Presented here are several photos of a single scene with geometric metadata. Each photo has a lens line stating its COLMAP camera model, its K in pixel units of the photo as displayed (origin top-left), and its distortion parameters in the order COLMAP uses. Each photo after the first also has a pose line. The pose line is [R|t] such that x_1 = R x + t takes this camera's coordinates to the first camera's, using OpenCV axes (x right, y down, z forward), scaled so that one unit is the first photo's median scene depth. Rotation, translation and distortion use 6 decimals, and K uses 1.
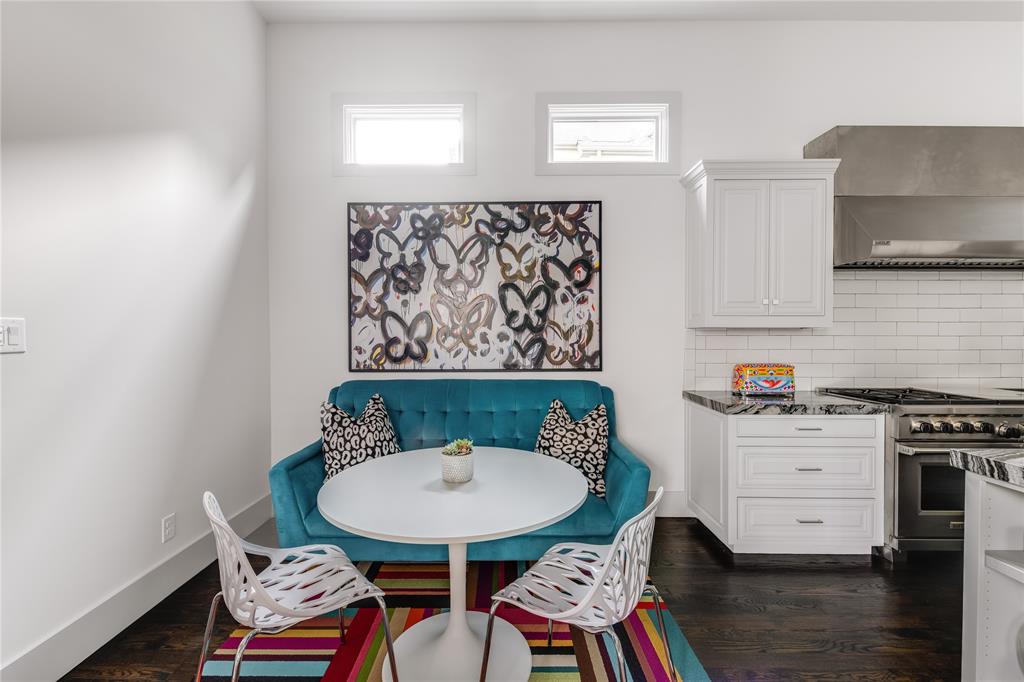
lens RADIAL K [[451.3, 0, 510.5], [0, 451.3, 338.7], [0, 0, 1]] dist [0.011824, 0.000078]
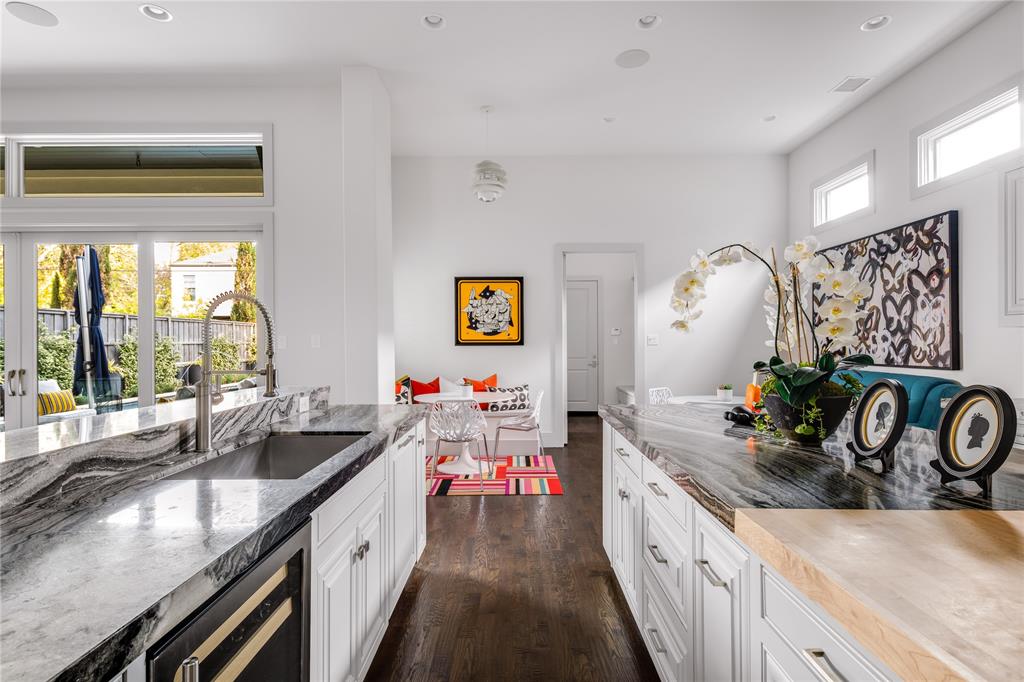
lens RADIAL K [[520.3, 0, 516.6], [0, 520.3, 343.0], [0, 0, 1]] dist [0.016874, -0.001848]
pose [[0.017025, 0.001166, -0.999854, 1.423080], [0.003289, 0.999994, 0.001222, 0.002971], [0.999850, -0.003309, 0.017021, -0.047418]]
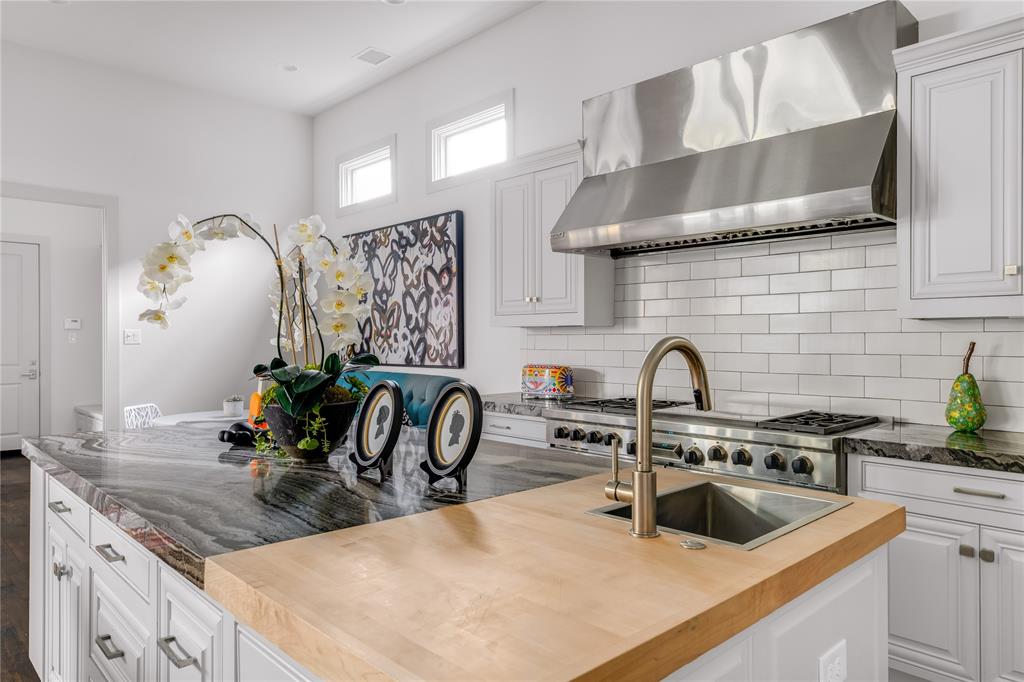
lens RADIAL K [[672.8, 0, 509.4], [0, 672.8, 336.4], [0, 0, 1]] dist [0.010536, 0.001150]
pose [[0.695538, -0.003779, -0.718480, 1.433029], [0.000467, 0.999988, -0.004807, 0.003094], [0.718490, 0.003008, 0.695531, -0.023540]]
